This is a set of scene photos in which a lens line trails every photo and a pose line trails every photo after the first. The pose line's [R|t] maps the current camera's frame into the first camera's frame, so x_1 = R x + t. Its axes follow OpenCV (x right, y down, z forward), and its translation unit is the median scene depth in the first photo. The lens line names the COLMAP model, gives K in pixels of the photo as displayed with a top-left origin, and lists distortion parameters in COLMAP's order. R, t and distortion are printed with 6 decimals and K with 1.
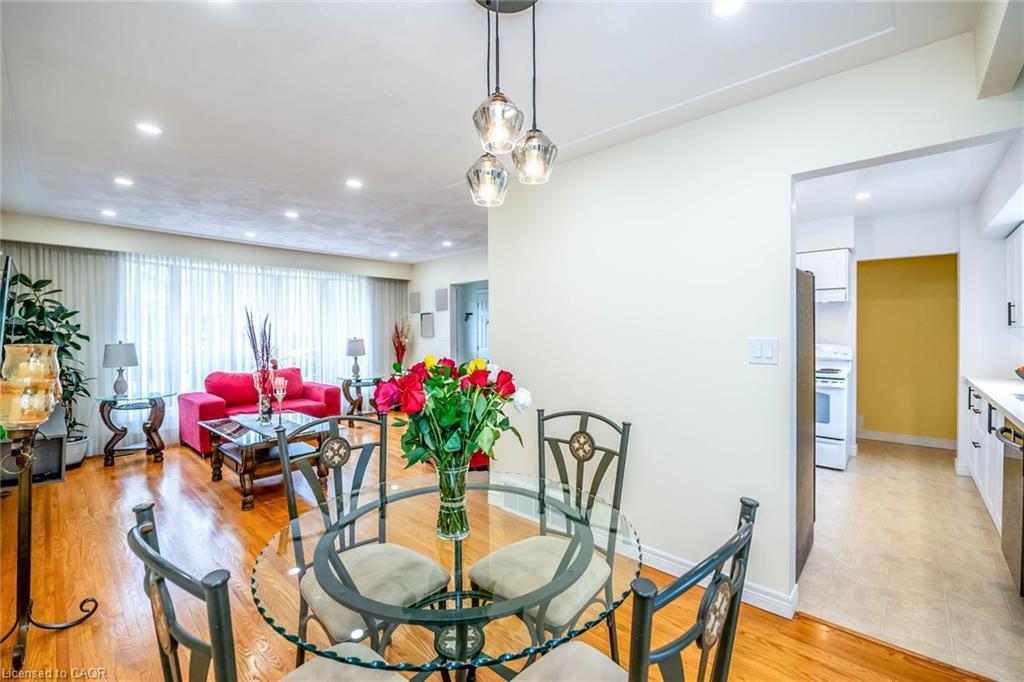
lens RADIAL K [[417.0, 0, 508.9], [0, 417.0, 336.4], [0, 0, 1]] dist [-0.002172, -0.000413]
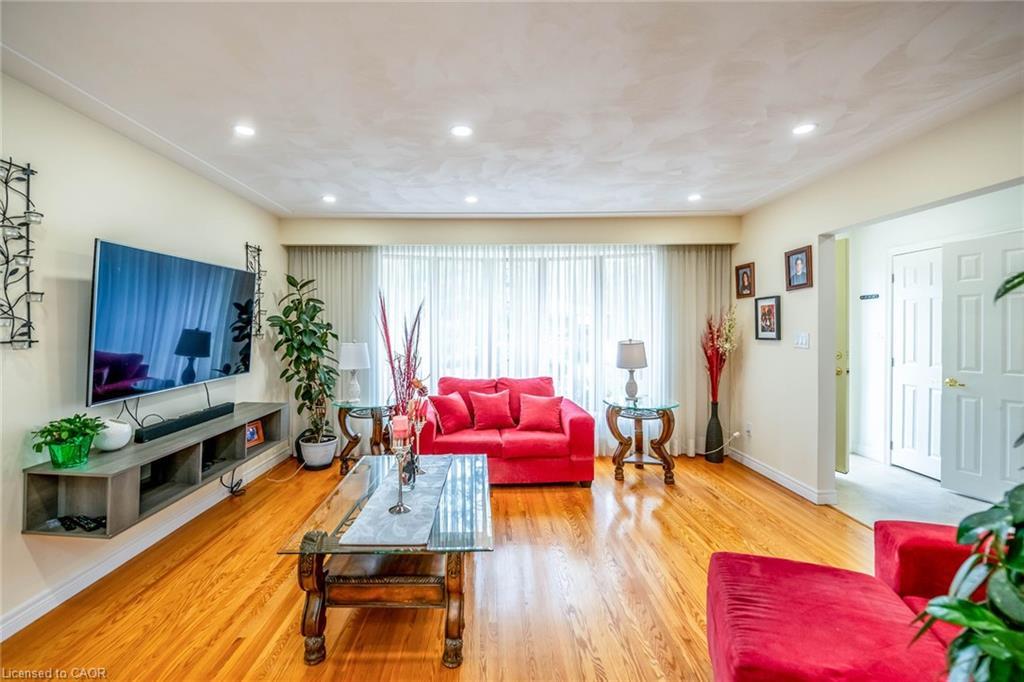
lens RADIAL K [[398.6, 0, 507.0], [0, 398.6, 333.4], [0, 0, 1]] dist [-0.000828, -0.000071]
pose [[0.670559, 0.009574, -0.741795, -0.040831], [-0.009197, 0.999947, 0.004593, -0.008088], [0.741799, 0.003743, 0.670611, 0.443394]]
